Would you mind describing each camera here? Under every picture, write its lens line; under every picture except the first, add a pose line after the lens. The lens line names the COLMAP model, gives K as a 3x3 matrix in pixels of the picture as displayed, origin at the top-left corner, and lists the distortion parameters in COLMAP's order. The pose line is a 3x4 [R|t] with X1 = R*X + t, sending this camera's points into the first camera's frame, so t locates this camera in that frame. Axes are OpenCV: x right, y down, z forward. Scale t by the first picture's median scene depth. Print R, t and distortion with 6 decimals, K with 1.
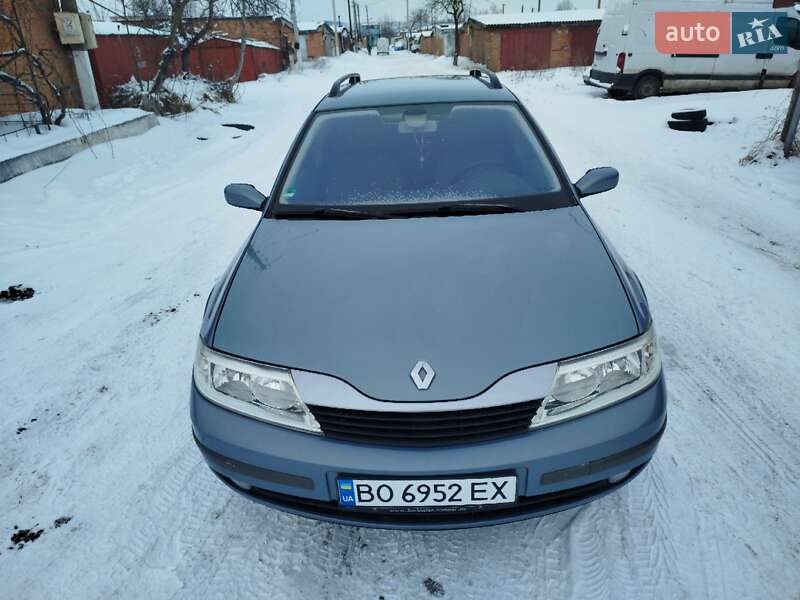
lens RADIAL K [[554.1, 0, 403.7], [0, 554.1, 294.8], [0, 0, 1]] dist [0.028557, 0.003759]
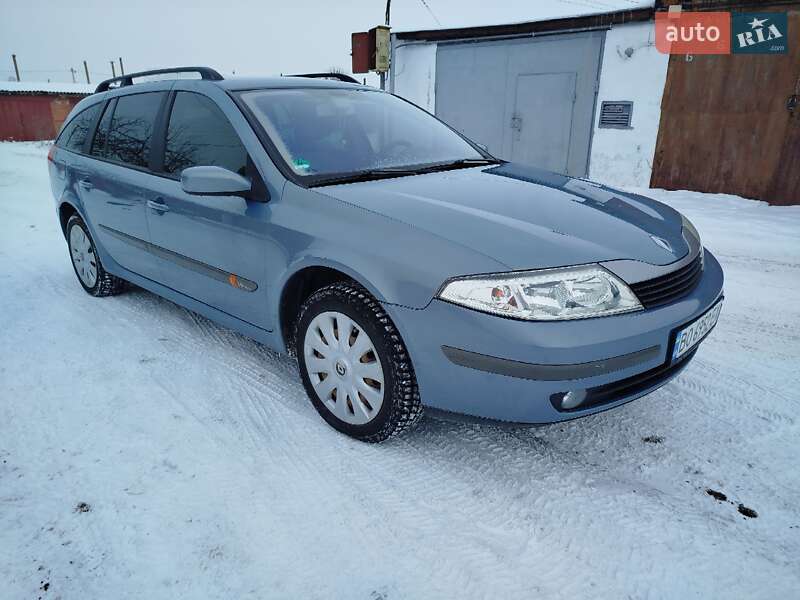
lens RADIAL K [[564.7, 0, 401.8], [0, 564.7, 302.4], [0, 0, 1]] dist [-0.007382, 0.001074]
pose [[0.674900, -0.189280, 0.713220, -1.126059], [0.272943, 0.962026, -0.002967, 0.098023], [-0.685574, 0.196671, 0.700934, 0.479302]]
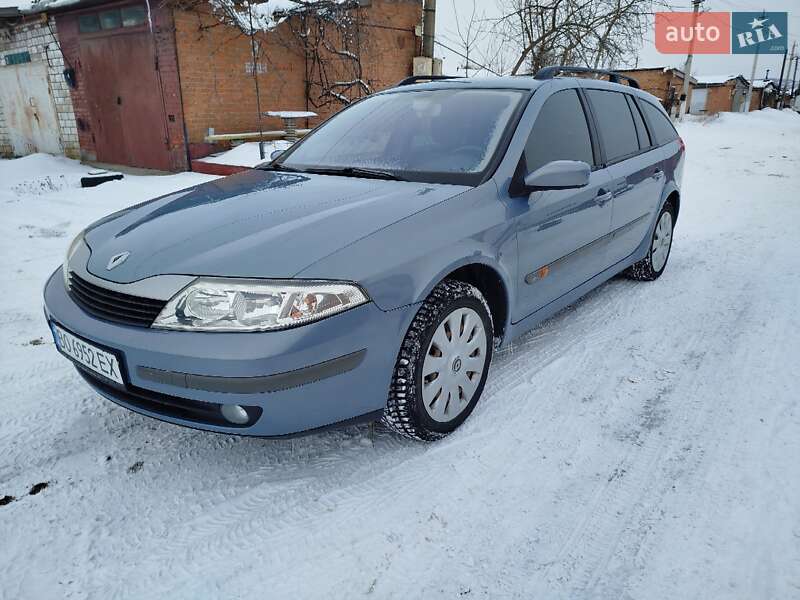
lens RADIAL K [[554.7, 0, 387.4], [0, 554.7, 296.9], [0, 0, 1]] dist [0.005116, 0.003700]
pose [[0.791057, 0.232482, -0.565845, 0.996958], [-0.274474, 0.961528, 0.011334, 0.045950], [0.546710, 0.146344, 0.824434, 0.310863]]
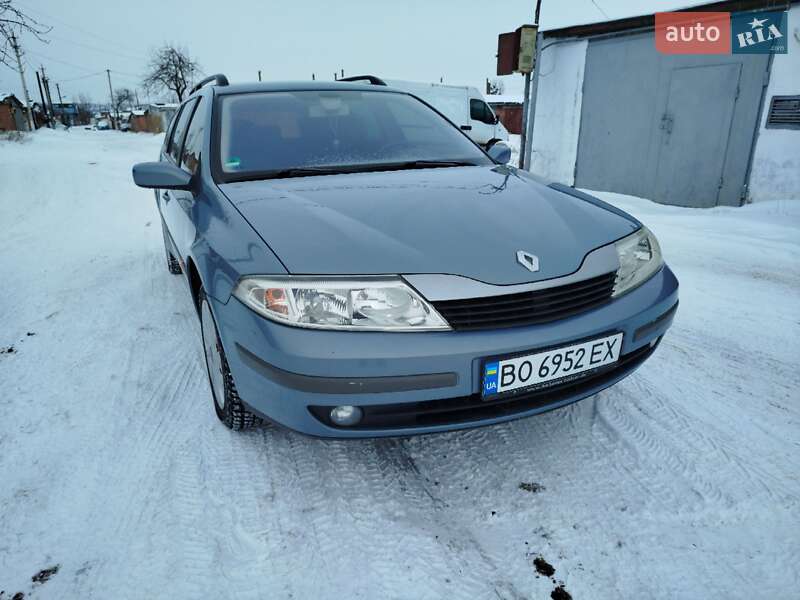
lens RADIAL K [[547.2, 0, 398.2], [0, 547.2, 305.4], [0, 0, 1]] dist [0.003029, 0.001013]
pose [[0.896028, -0.109012, 0.430407, -0.557309], [0.154489, 0.985364, -0.072048, 0.232198], [-0.416254, 0.131050, 0.899755, 0.152674]]
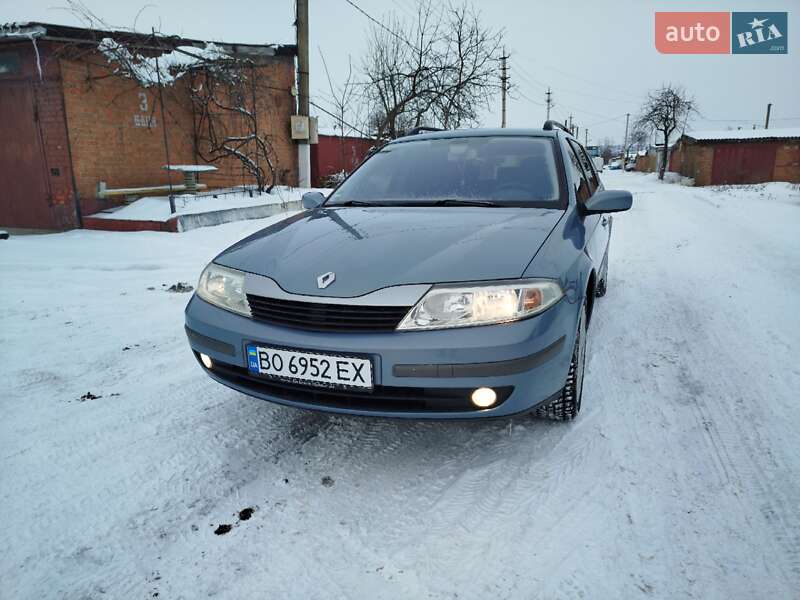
lens RADIAL K [[557.7, 0, 398.1], [0, 557.7, 299.0], [0, 0, 1]] dist [0.010936, 0.003208]
pose [[0.934259, 0.117529, -0.336672, 0.532546], [-0.174779, 0.973866, -0.145043, 0.298078], [0.310827, 0.194351, 0.930384, -0.099769]]
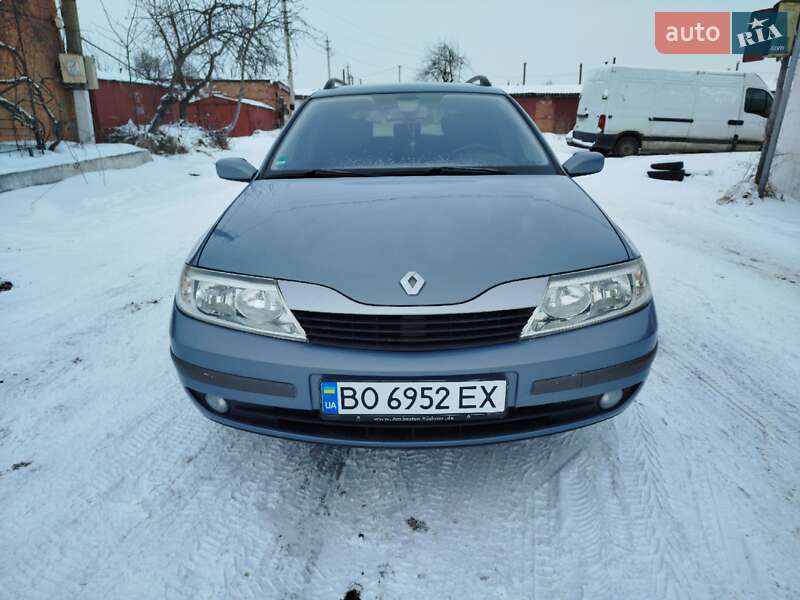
lens RADIAL K [[555.5, 0, 402.8], [0, 555.5, 296.1], [0, 0, 1]] dist [0.024264, 0.001121]
pose [[0.999140, 0.033082, 0.025000, -0.005422], [-0.030248, 0.993872, -0.106317, 0.238396], [-0.028364, 0.105470, 0.994018, 0.021899]]
